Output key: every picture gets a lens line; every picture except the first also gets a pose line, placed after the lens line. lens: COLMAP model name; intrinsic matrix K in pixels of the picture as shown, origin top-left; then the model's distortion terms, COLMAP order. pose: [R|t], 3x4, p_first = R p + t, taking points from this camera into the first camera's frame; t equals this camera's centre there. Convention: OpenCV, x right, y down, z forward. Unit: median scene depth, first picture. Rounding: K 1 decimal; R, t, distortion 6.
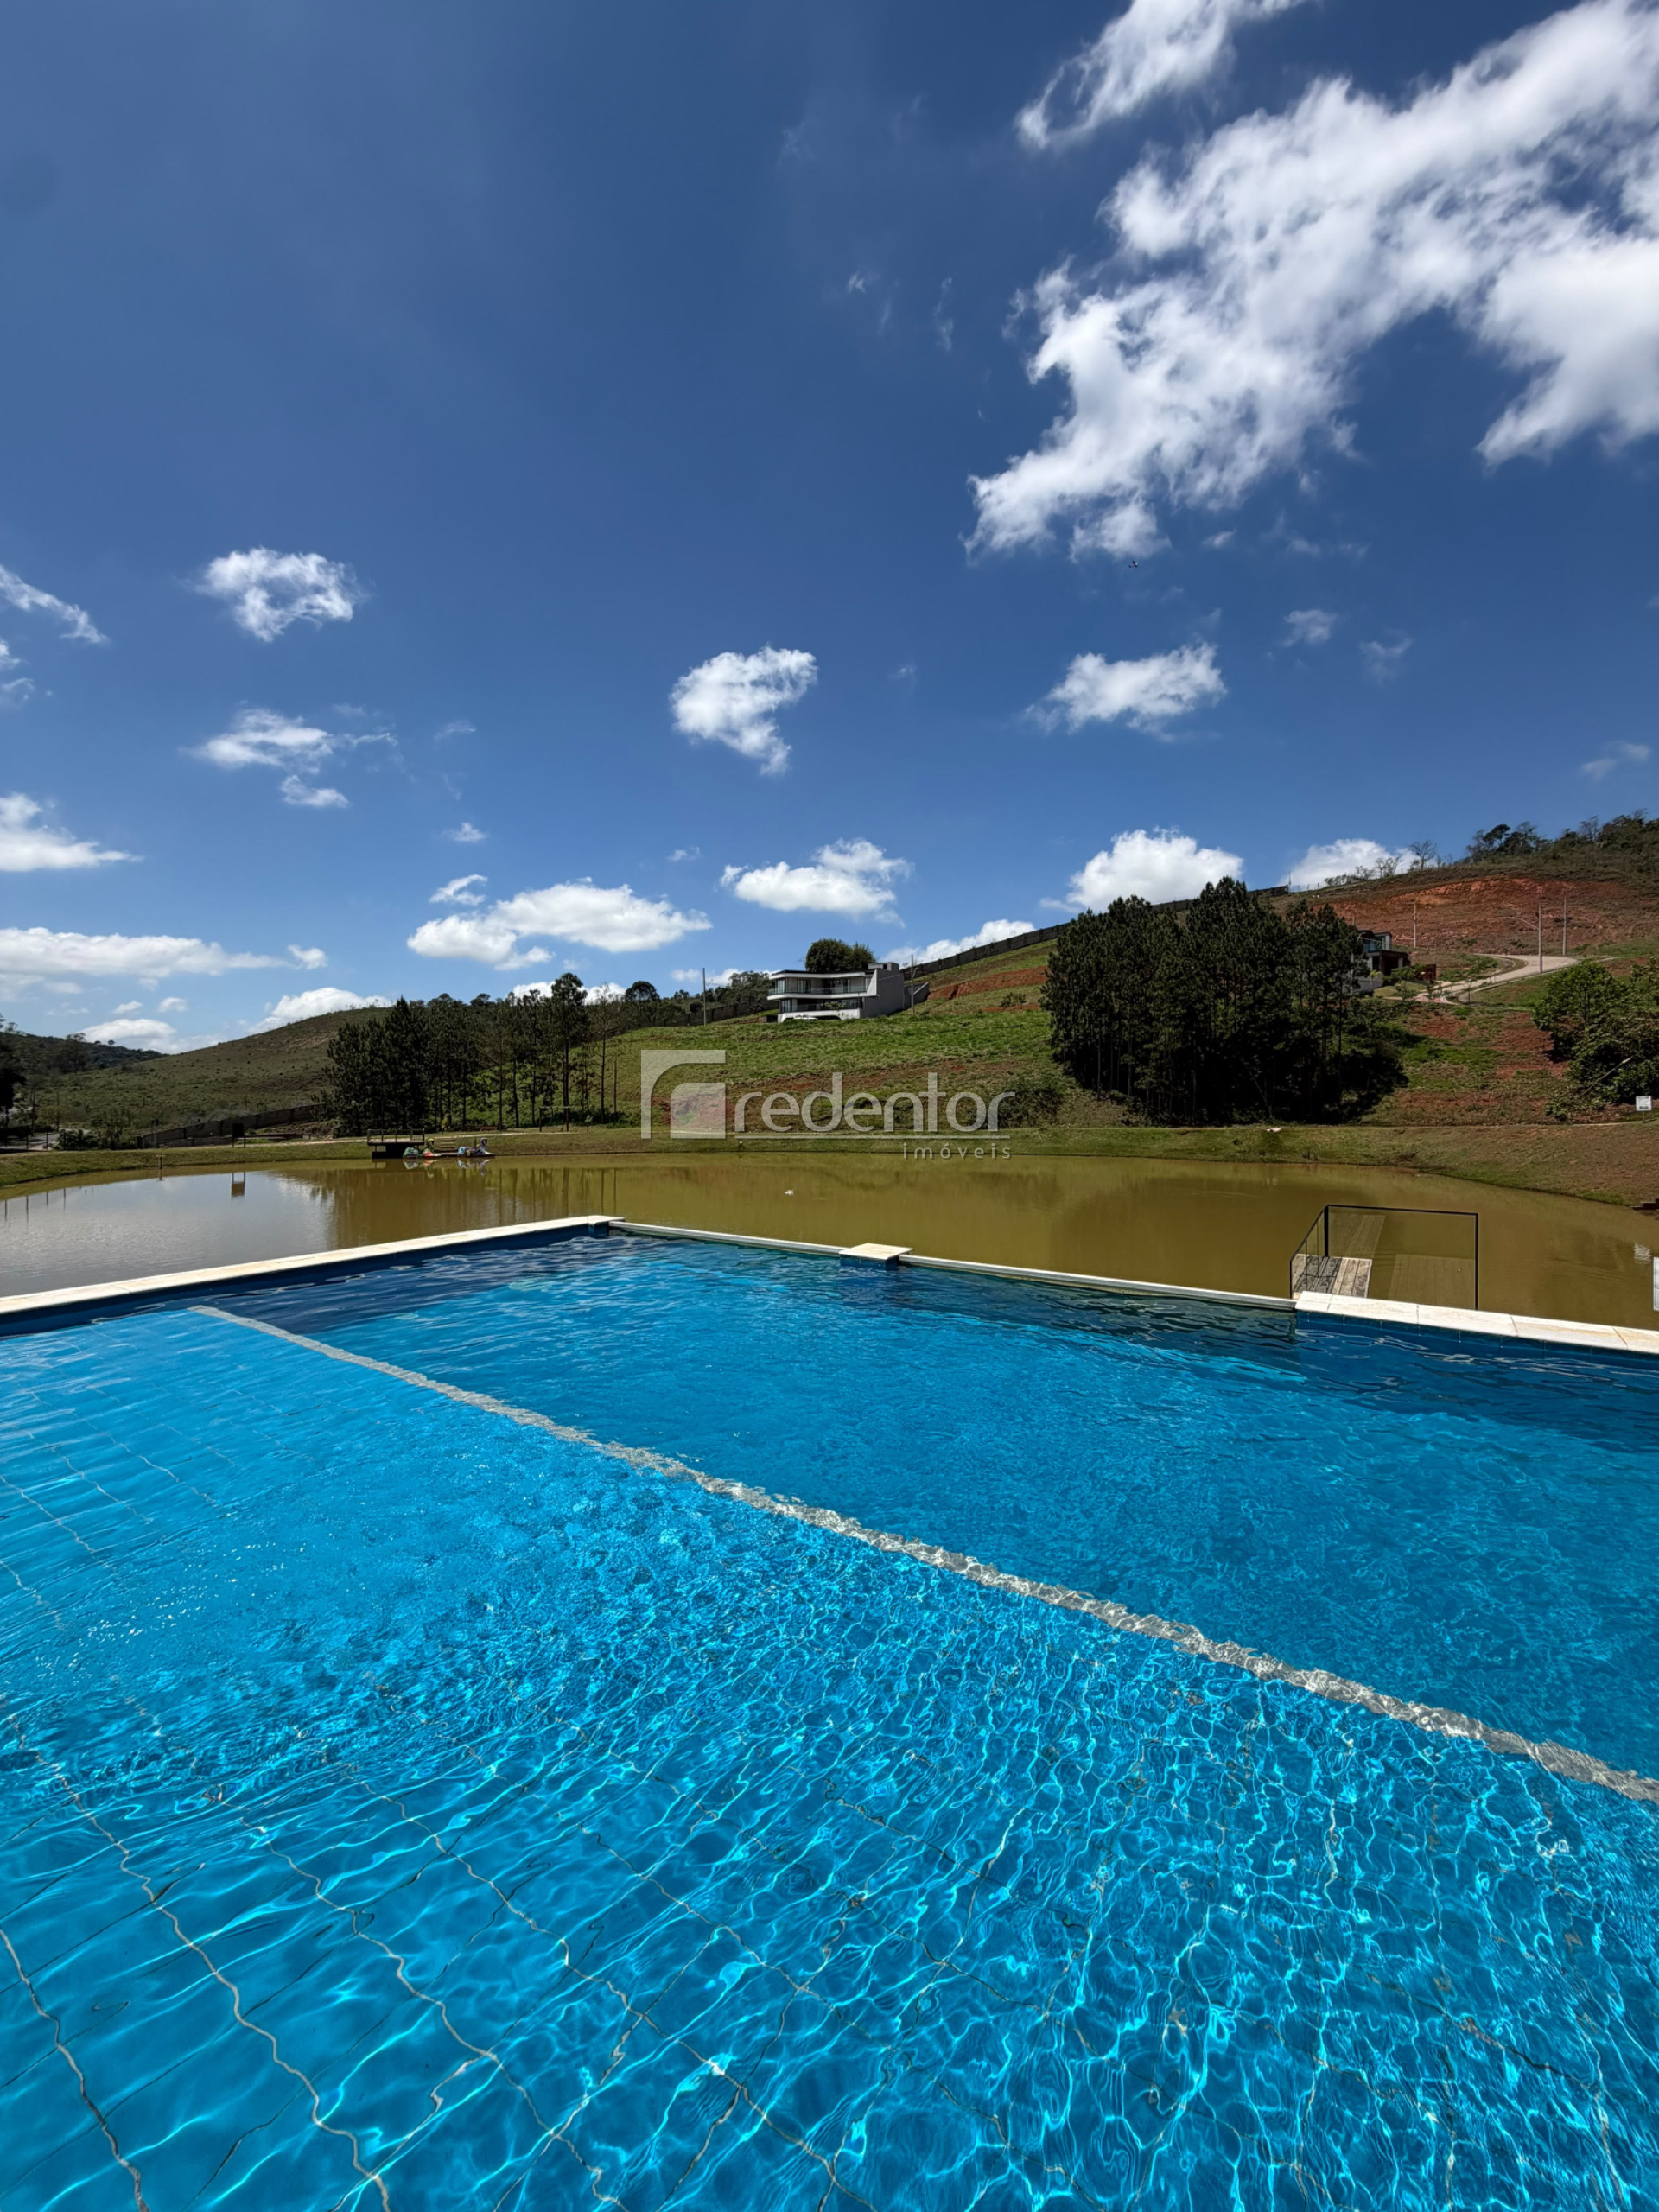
lens RADIAL K [[882.3, 0, 826.7], [0, 882.3, 1121.5], [0, 0, 1]] dist [-0.002040, 0.000477]
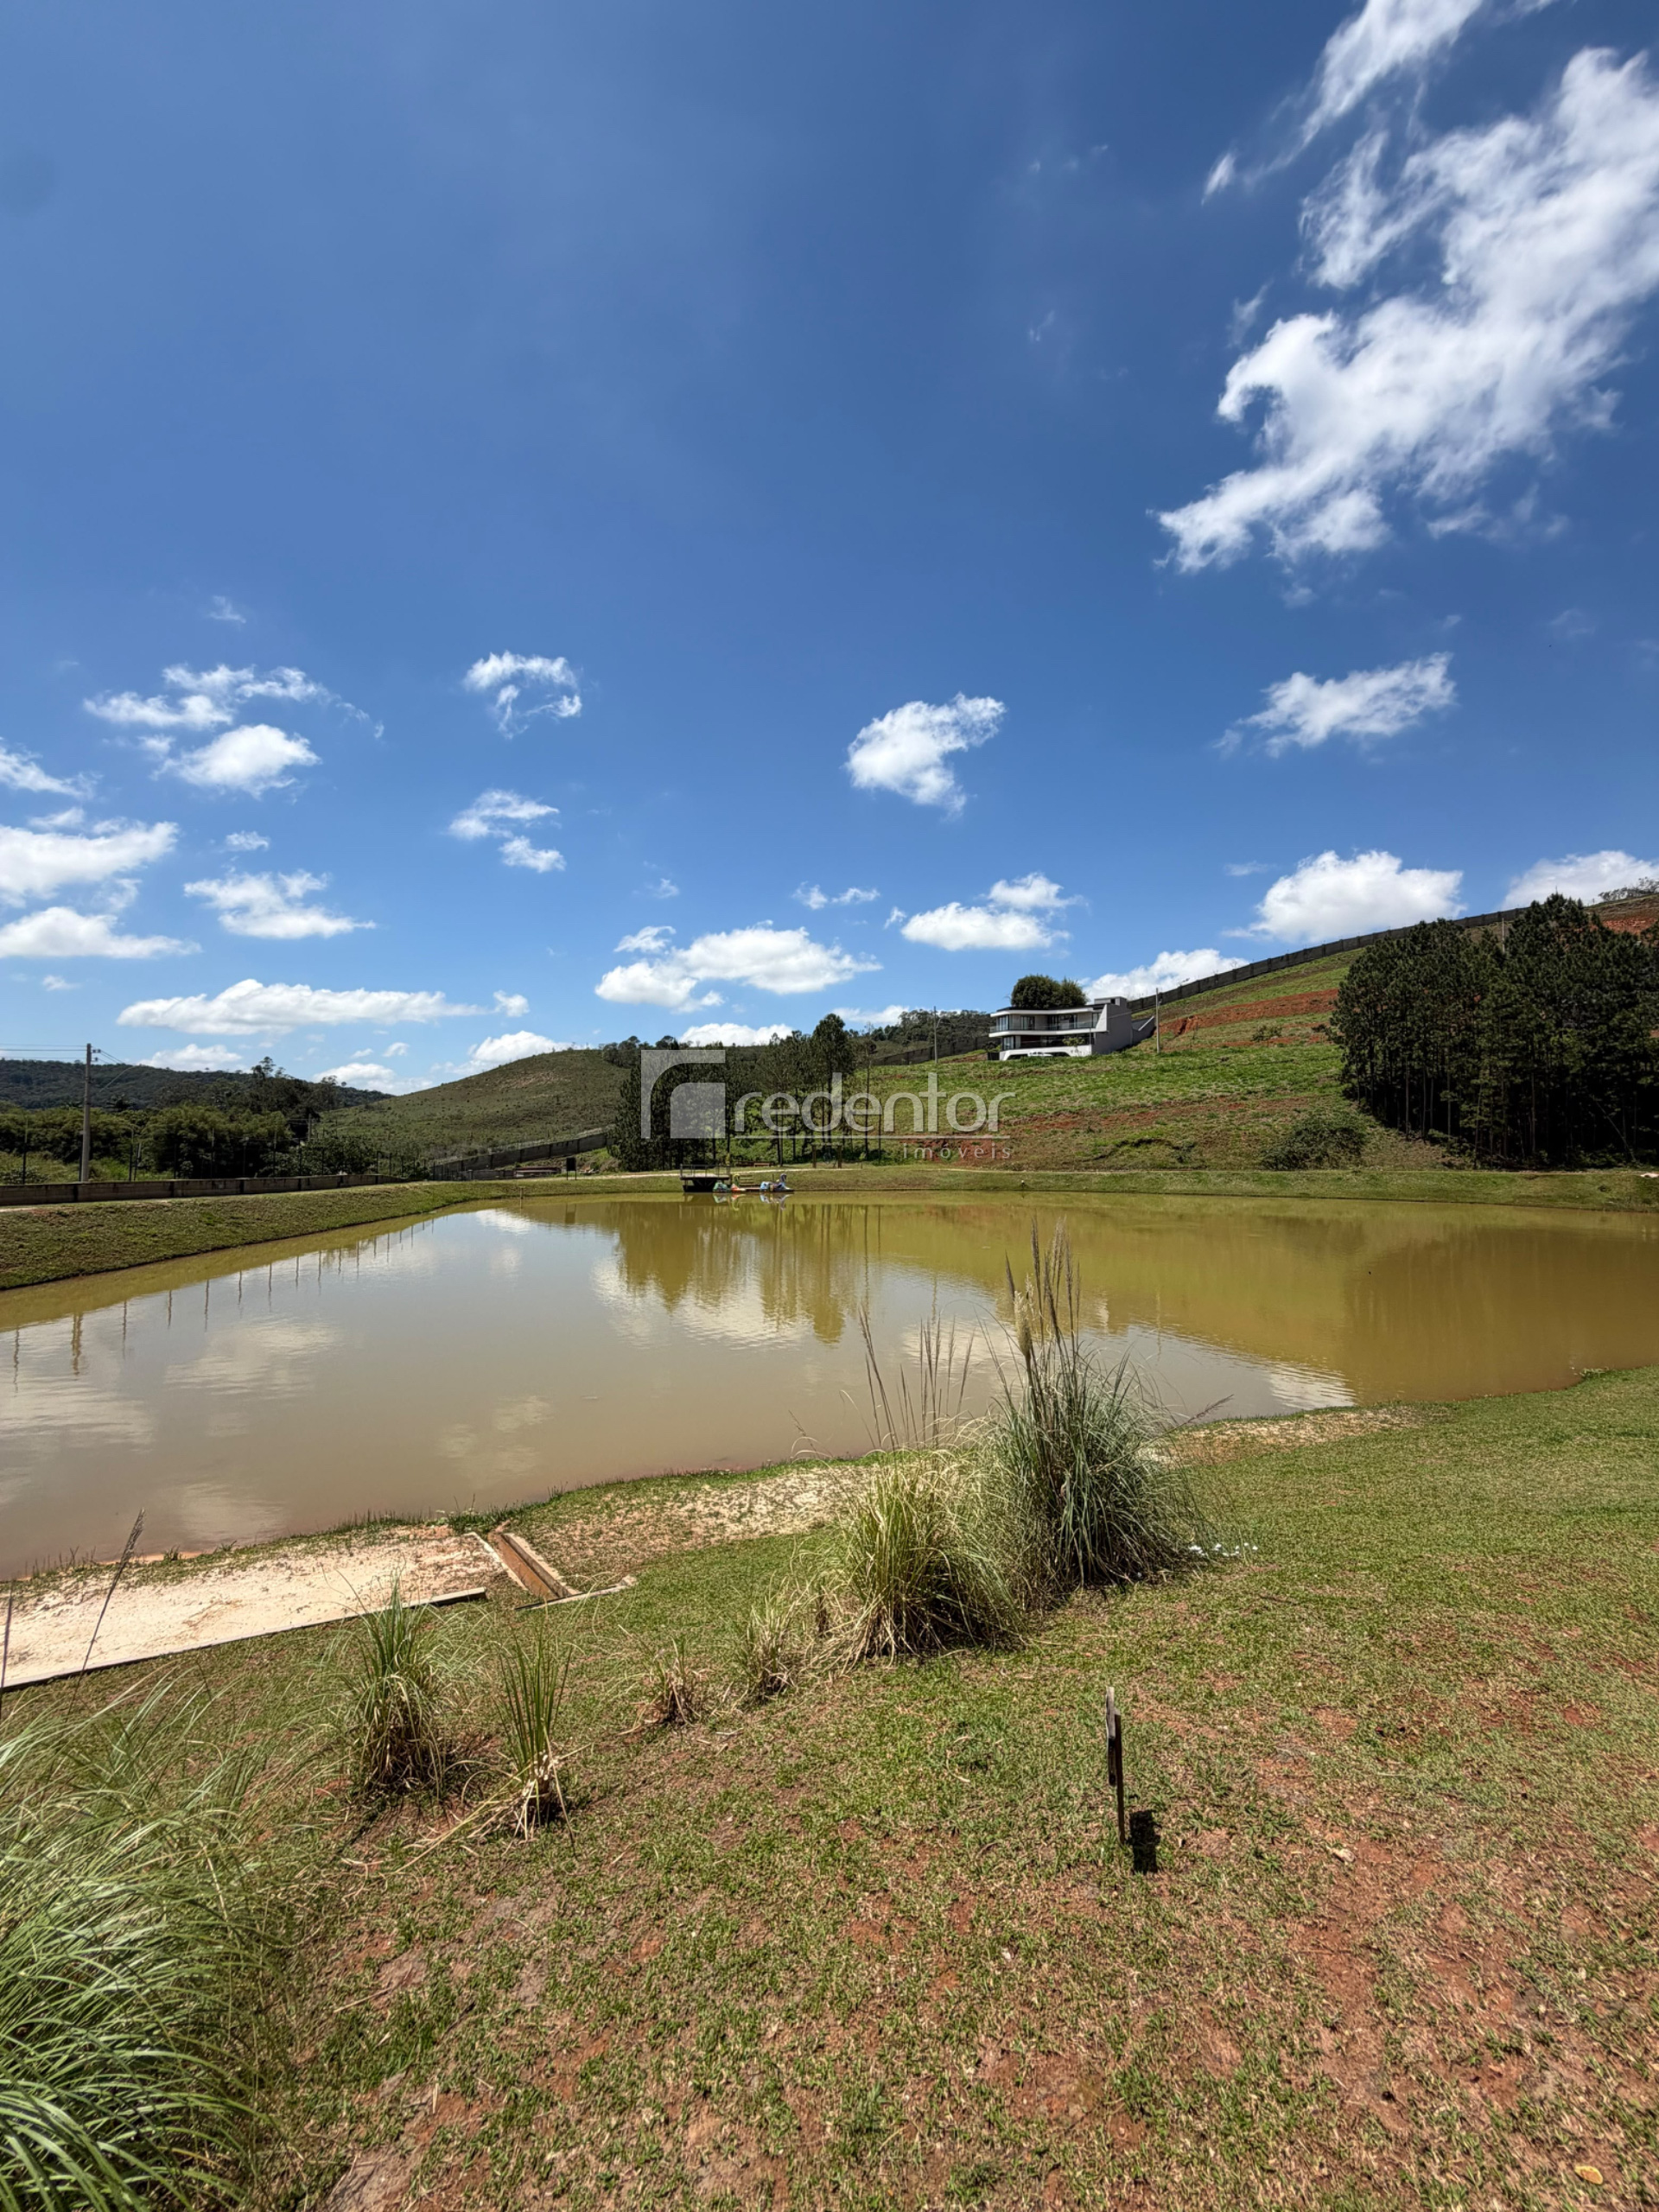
lens RADIAL K [[882.3, 0, 822.4], [0, 882.3, 1102.8], [0, 0, 1]] dist [-0.002040, 0.000477]
pose [[0.983905, -0.002202, -0.178680, -0.116630], [-0.009267, 0.997950, -0.063329, 0.000594], [0.178453, 0.063966, 0.981867, -0.012284]]
